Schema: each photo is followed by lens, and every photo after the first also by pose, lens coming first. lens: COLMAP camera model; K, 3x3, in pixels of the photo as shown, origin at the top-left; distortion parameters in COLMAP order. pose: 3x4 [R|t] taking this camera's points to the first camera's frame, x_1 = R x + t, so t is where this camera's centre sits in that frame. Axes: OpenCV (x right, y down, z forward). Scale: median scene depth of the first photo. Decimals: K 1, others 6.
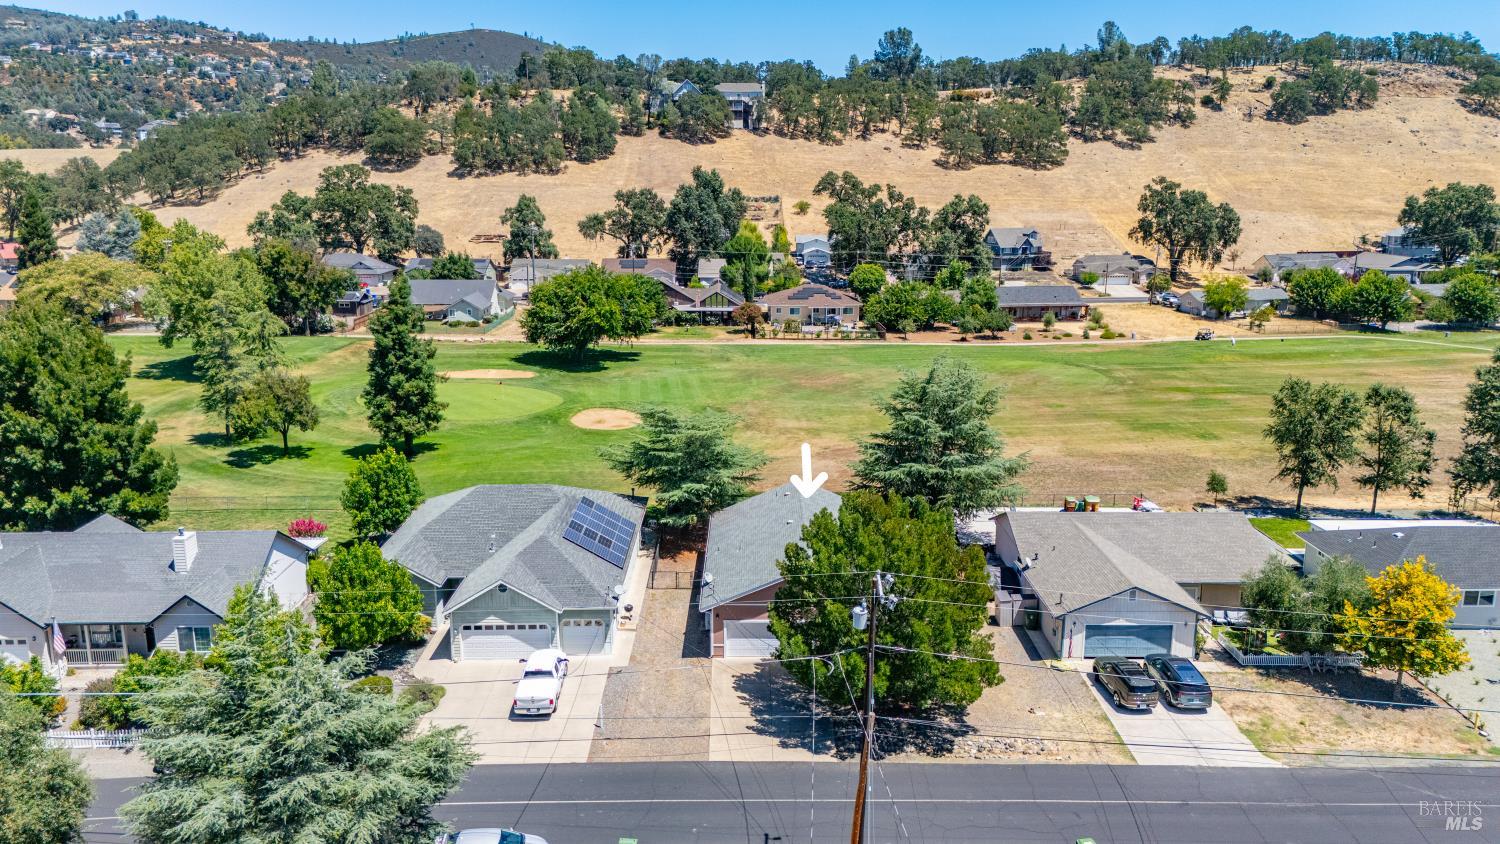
lens RADIAL K [[1102.2, 0, 750.1], [0, 1102.2, 422.3], [0, 0, 1]] dist [0.058953, -0.051032]
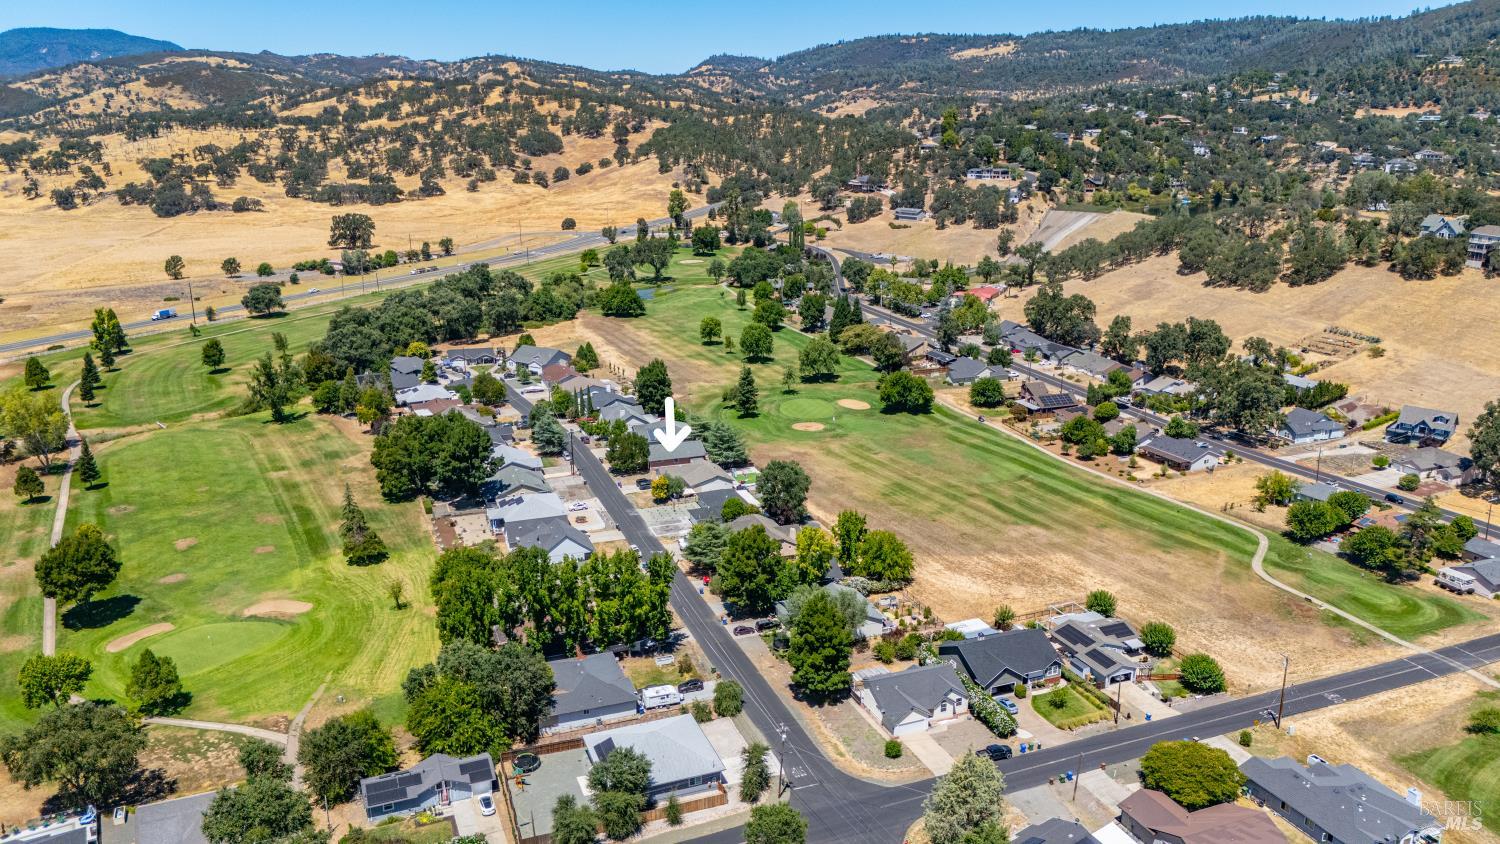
lens RADIAL K [[1102.2, 0, 750.4], [0, 1102.2, 421.0], [0, 0, 1]] dist [0.058953, -0.051032]
pose [[0.339984, 0.257482, -0.904497, 0.806741], [-0.214342, 0.957691, 0.192057, -0.178634], [0.915679, 0.128575, 0.380788, -0.083403]]
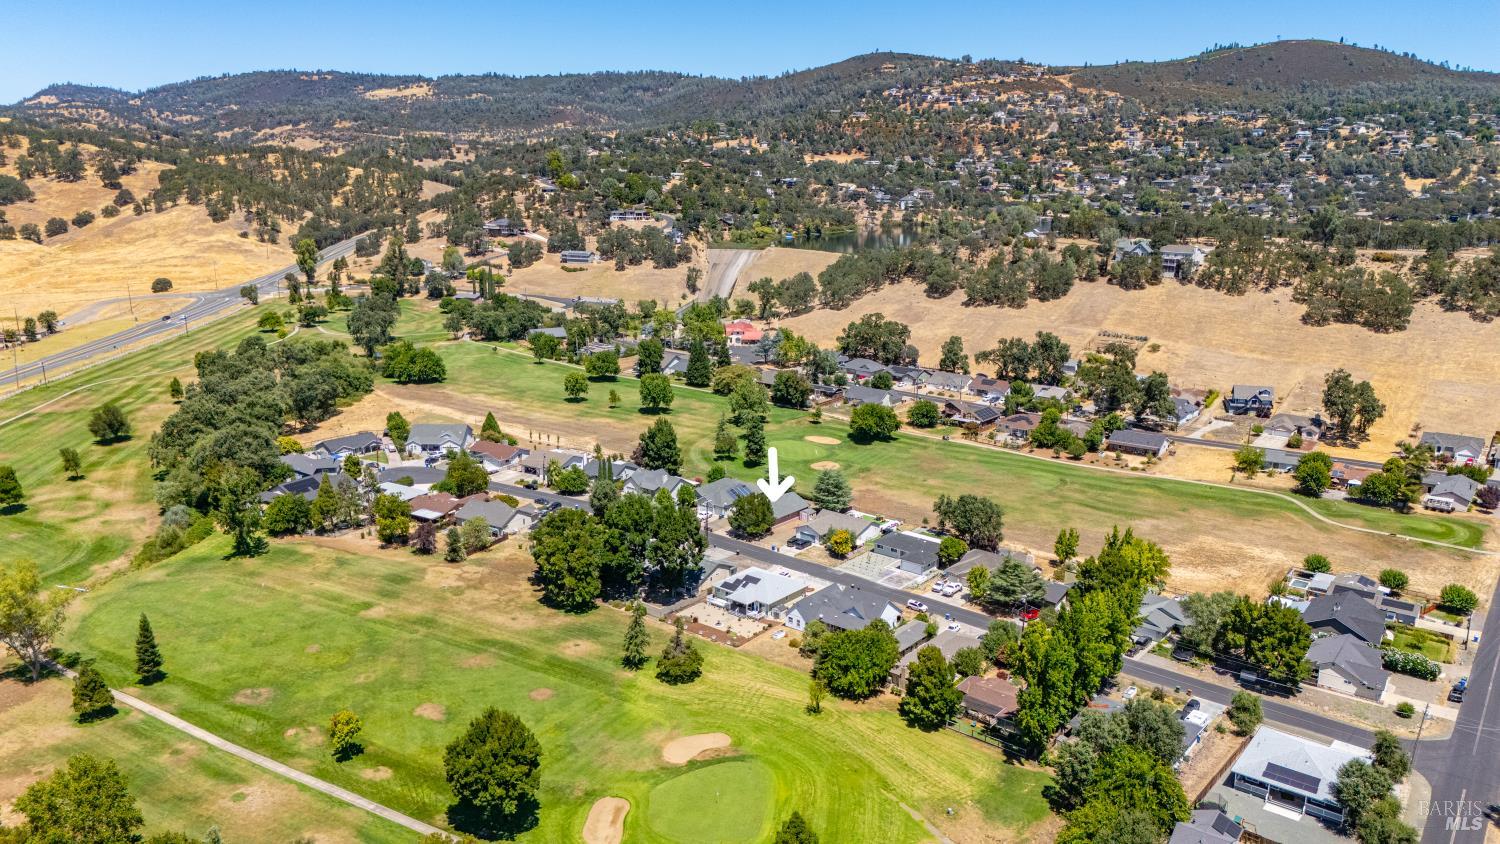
lens RADIAL K [[1102.2, 0, 750.0], [0, 1102.2, 424.6], [0, 0, 1]] dist [0.058953, -0.051032]
pose [[0.767730, 0.158160, -0.620948, 0.500877], [-0.150218, 0.986478, 0.065537, -0.089880], [0.622917, 0.042963, 0.781107, -0.467880]]
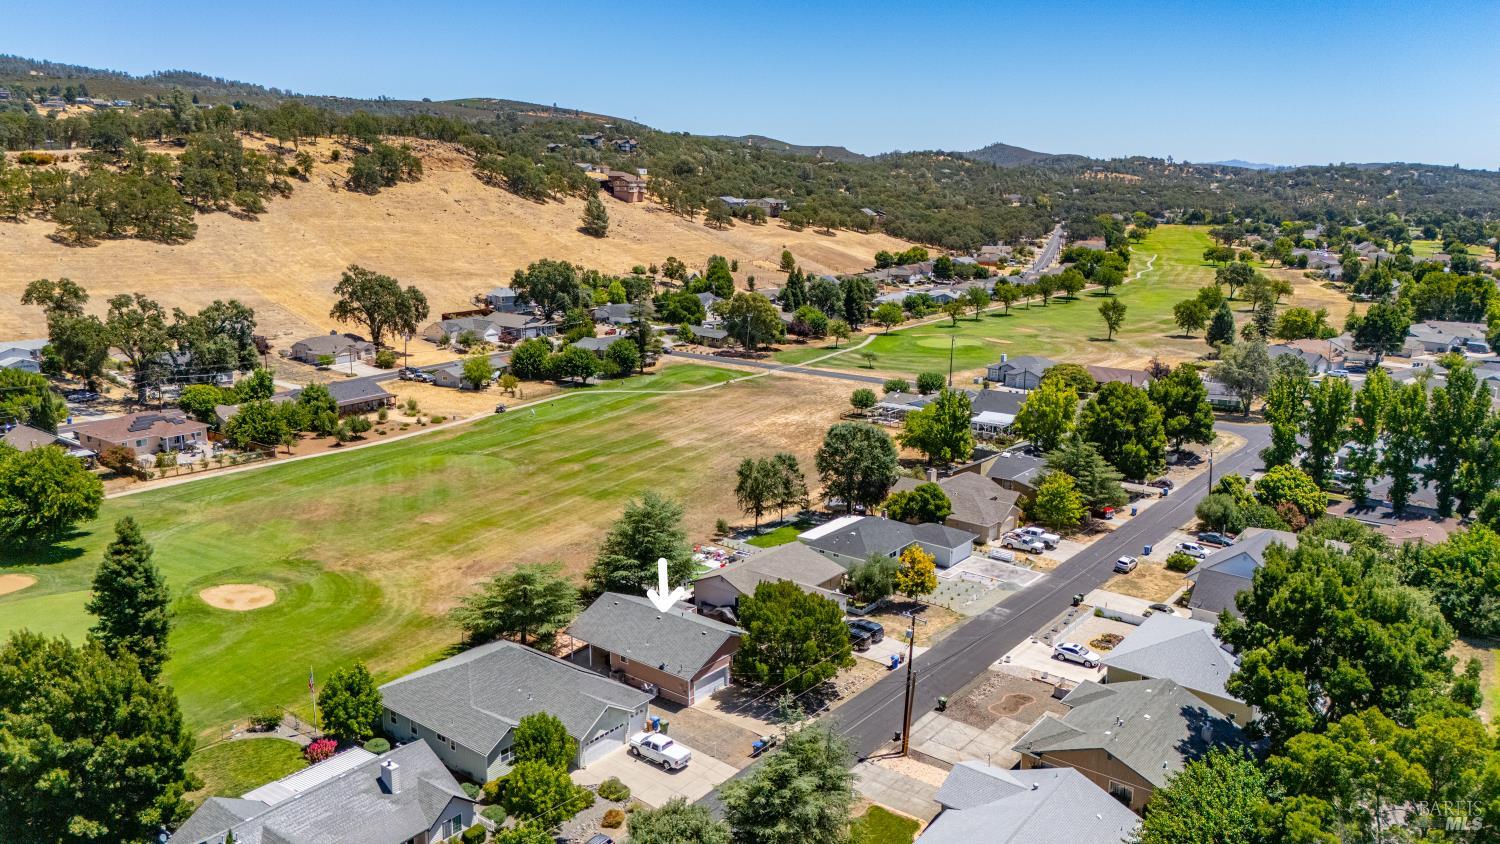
lens RADIAL K [[1102.2, 0, 749.4], [0, 1102.2, 420.7], [0, 0, 1]] dist [0.058953, -0.051032]
pose [[0.621633, -0.163892, 0.765971, -0.207224], [0.167201, 0.983092, 0.074655, -0.056006], [-0.765256, 0.081663, 0.638525, -0.032208]]
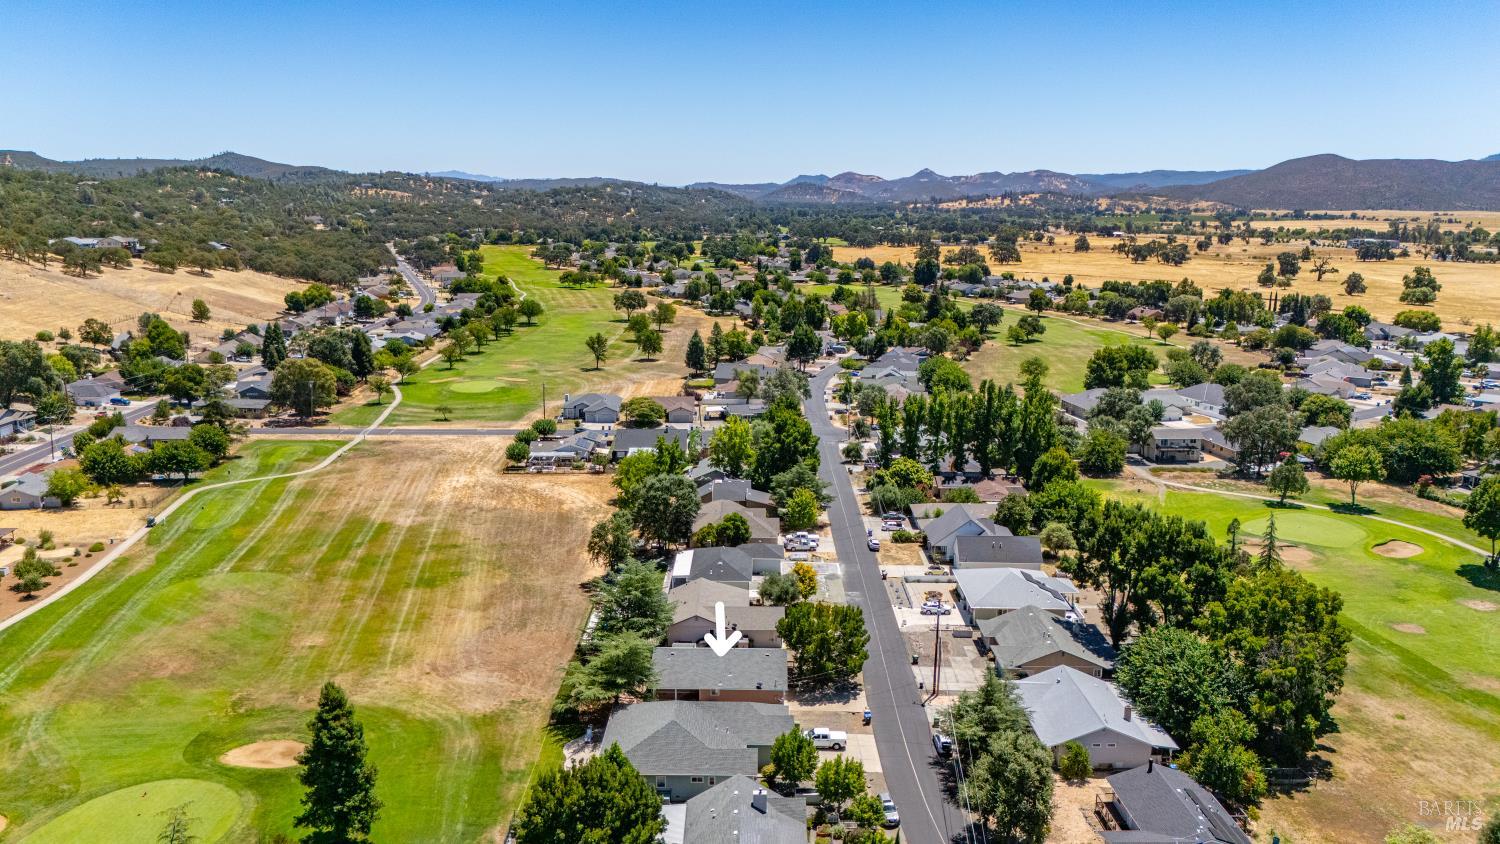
lens RADIAL K [[1102.2, 0, 749.9], [0, 1102.2, 417.3], [0, 0, 1]] dist [0.058953, -0.051032]
pose [[0.010299, -0.201014, 0.979534, -0.364140], [0.216572, 0.956783, 0.194068, -0.138188], [-0.976212, 0.210140, 0.053388, 0.142612]]
